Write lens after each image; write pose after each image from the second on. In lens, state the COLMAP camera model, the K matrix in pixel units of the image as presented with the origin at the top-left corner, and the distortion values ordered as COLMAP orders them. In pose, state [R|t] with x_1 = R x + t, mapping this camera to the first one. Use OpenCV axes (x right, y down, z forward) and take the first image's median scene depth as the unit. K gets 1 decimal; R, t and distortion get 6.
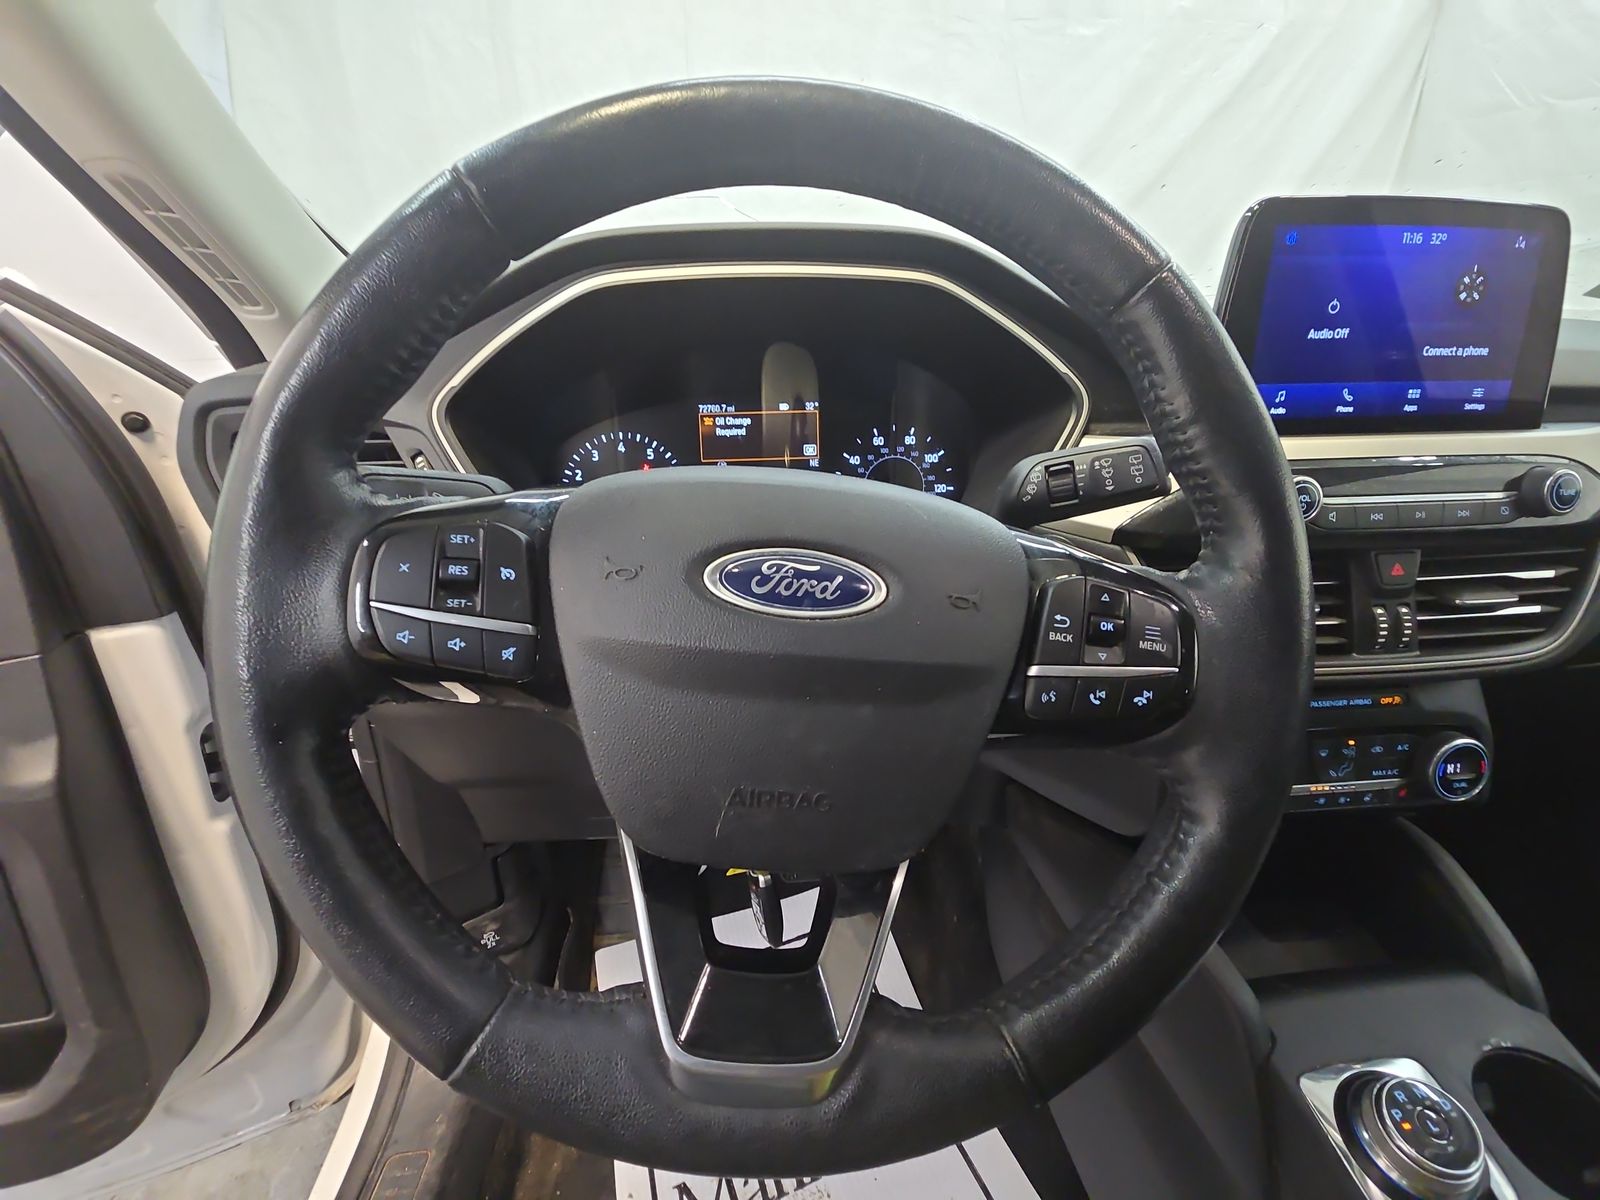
lens RADIAL K [[650.1, 0, 793.4], [0, 650.1, 597.0], [0, 0, 1]] dist [0.003875, -0.003276]
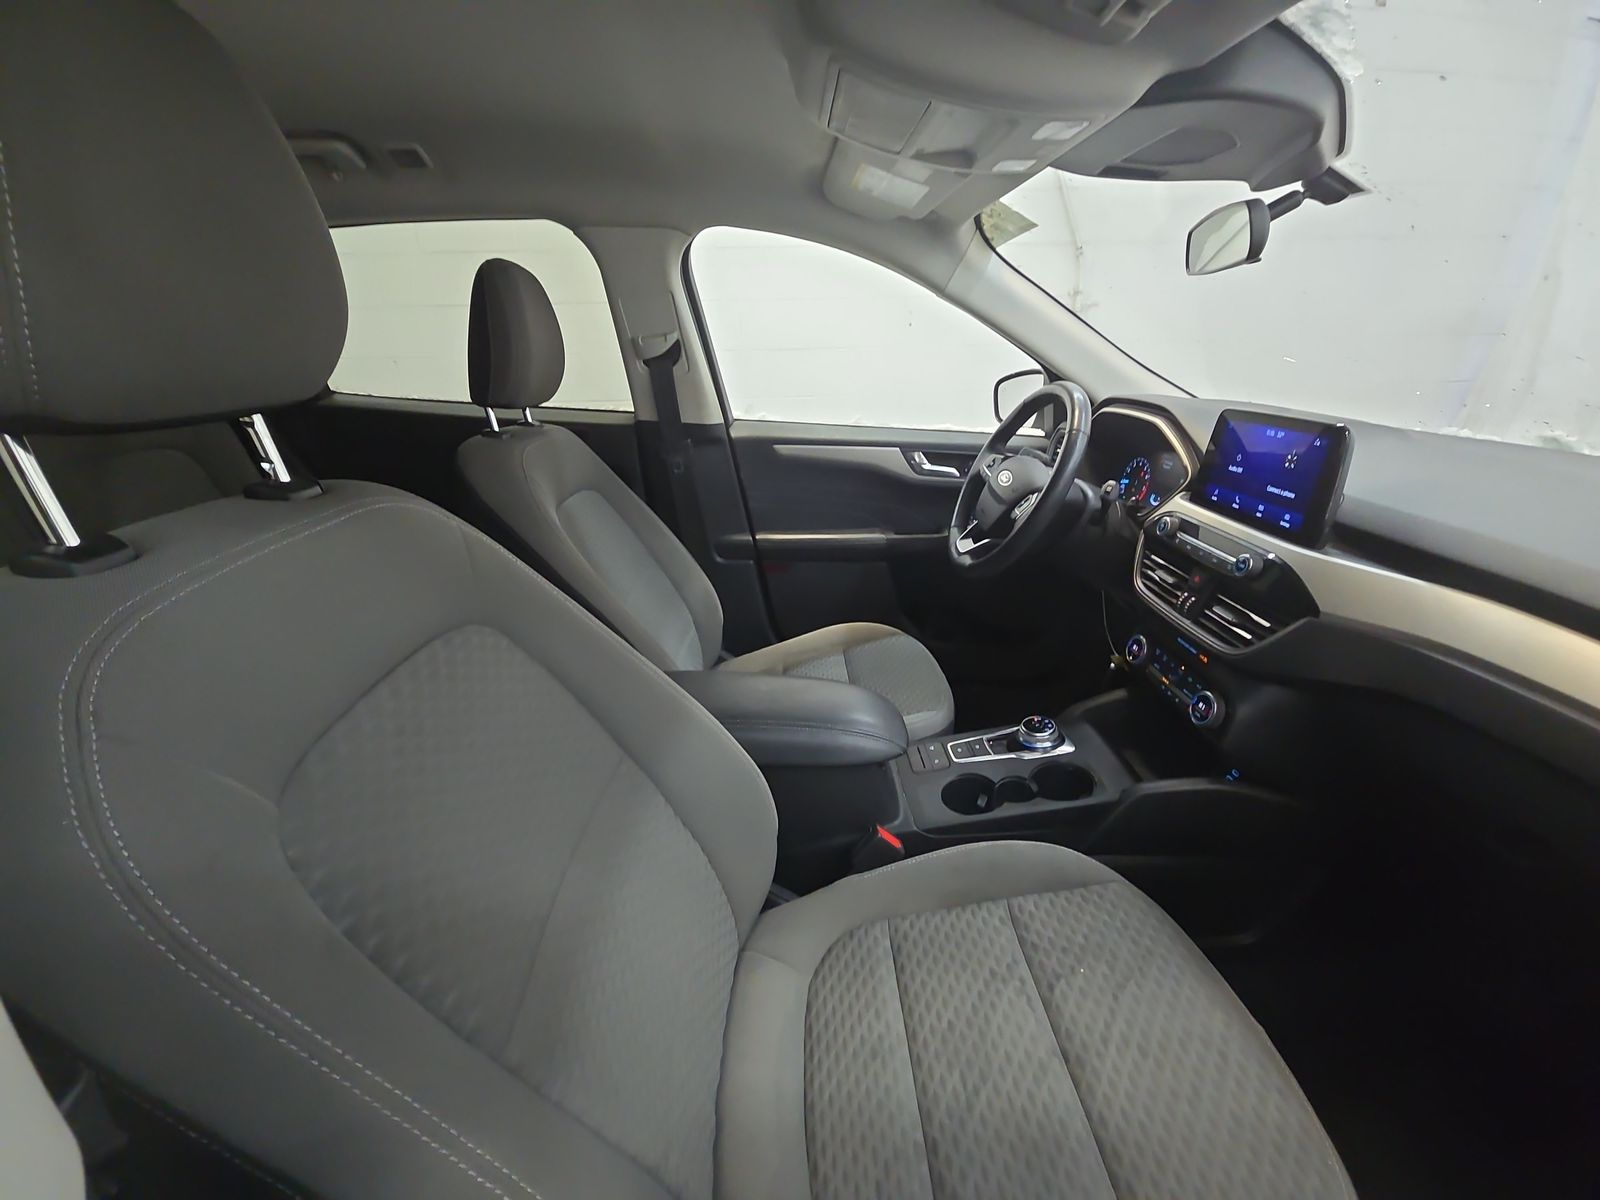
lens RADIAL K [[650.1, 0, 799.6], [0, 650.1, 590.8], [0, 0, 1]] dist [0.003875, -0.003276]
pose [[-0.063042, 0.371141, -0.926434, 2.920301], [-0.354185, 0.859537, 0.368443, -0.323418], [0.933048, 0.351356, 0.077266, -0.361043]]
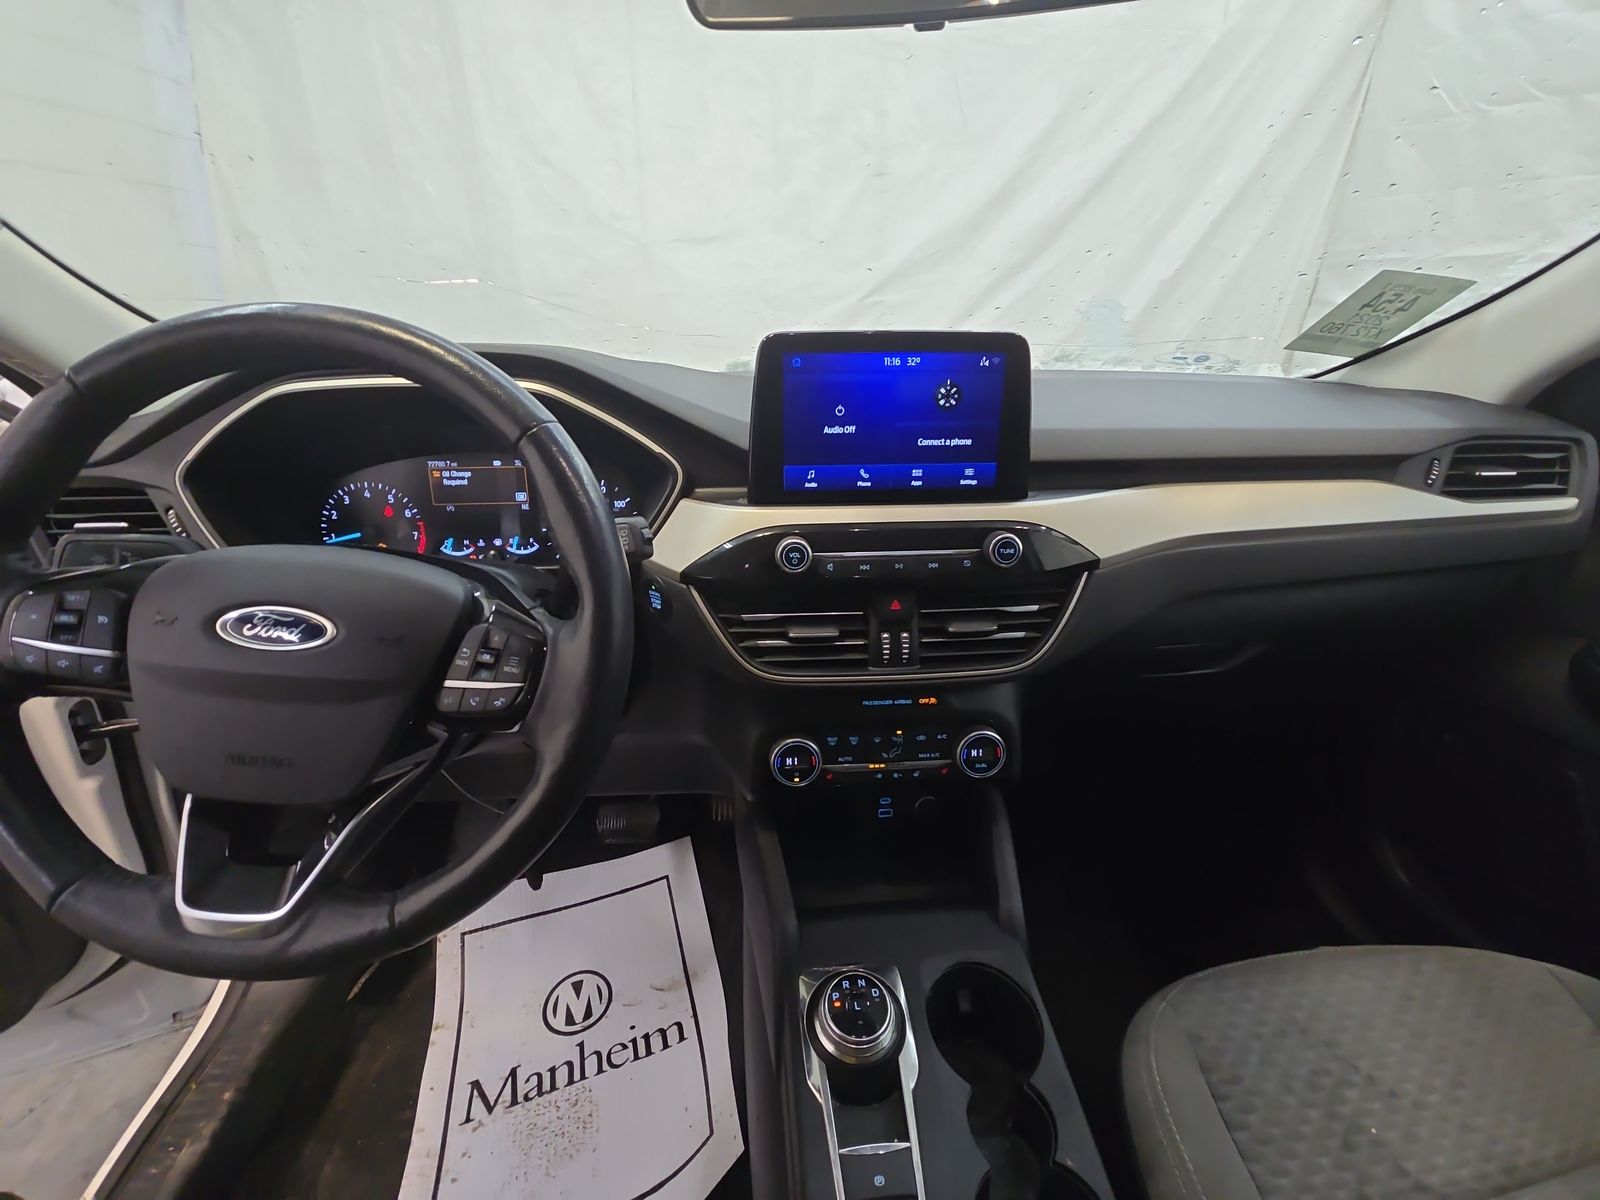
lens RADIAL K [[650.1, 0, 798.7], [0, 650.1, 599.7], [0, 0, 1]] dist [0.003875, -0.003276]
pose [[0.999871, 0.015455, -0.004360, 0.711568], [-0.015319, 0.999443, 0.029656, -0.087472], [0.004816, -0.029585, 0.999551, -0.335968]]
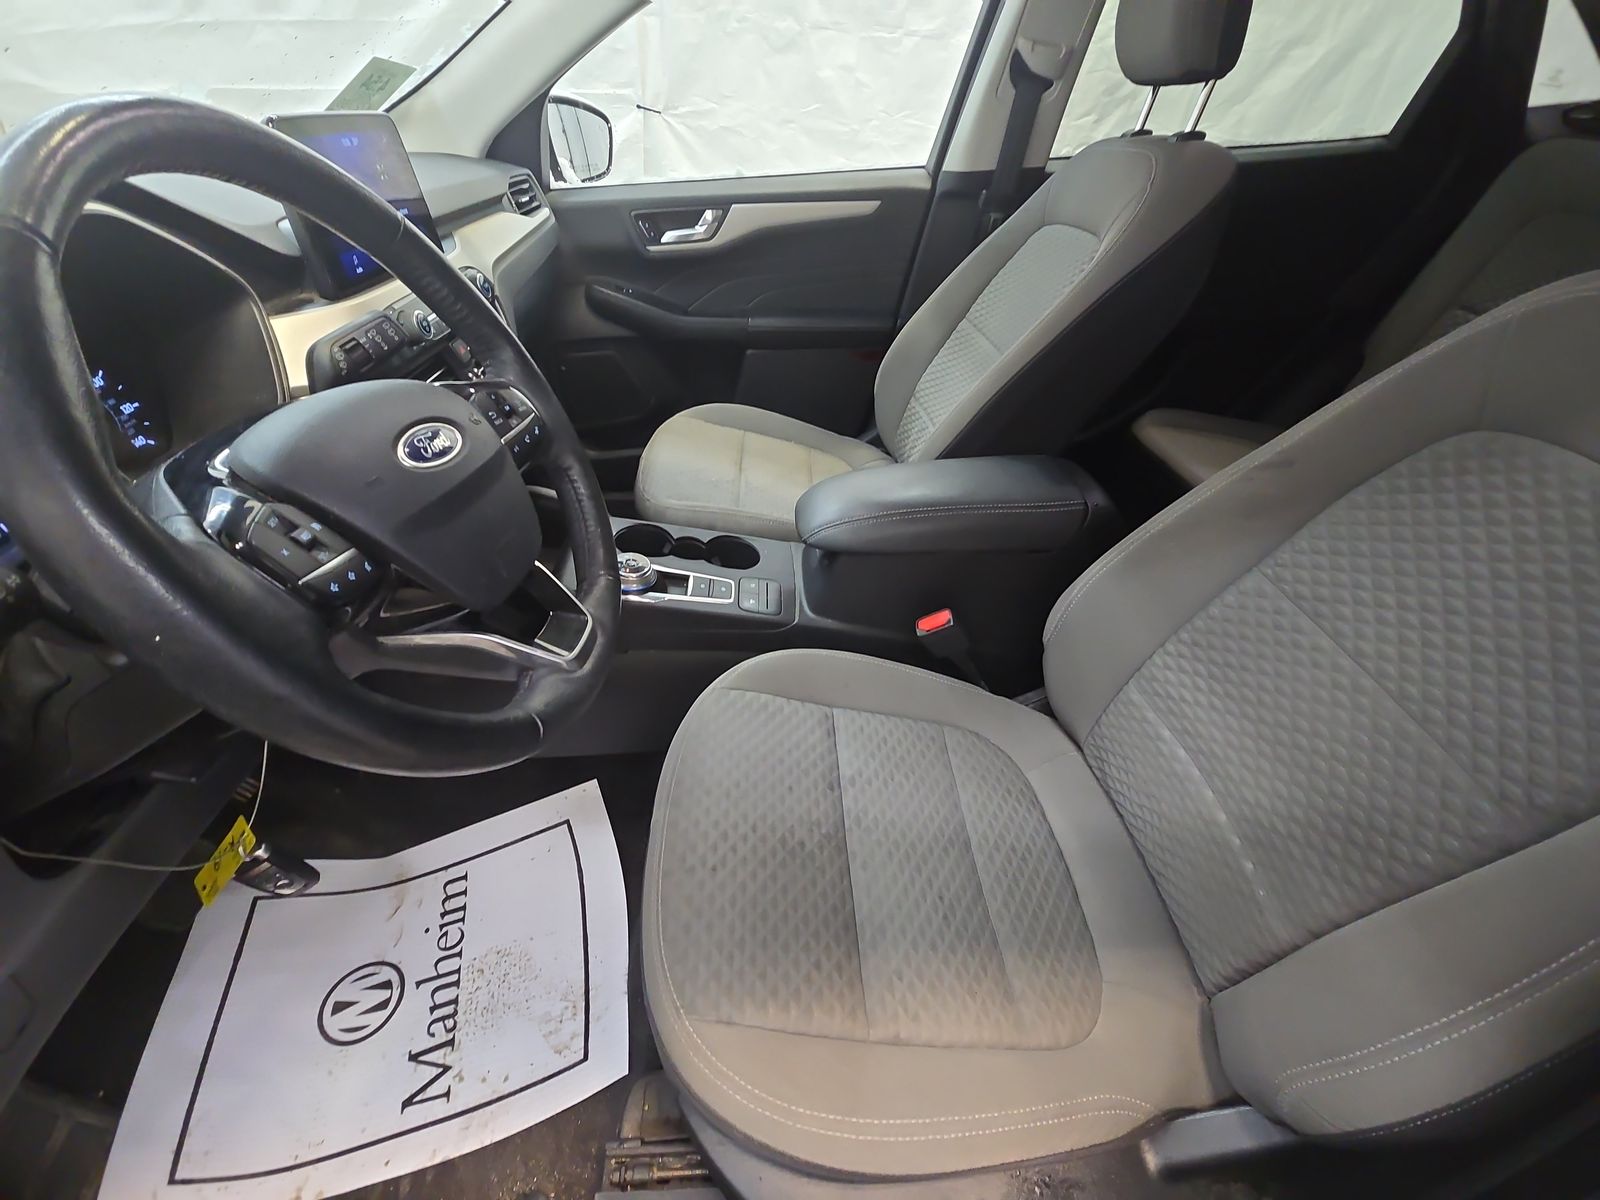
lens RADIAL K [[650.1, 0, 800.4], [0, 650.1, 604.1], [0, 0, 1]] dist [0.003875, -0.003276]
pose [[0.044847, -0.596918, 0.801048, -0.847687], [0.338094, 0.763606, 0.550089, -0.172640], [-0.940043, 0.246160, 0.236059, -0.138925]]
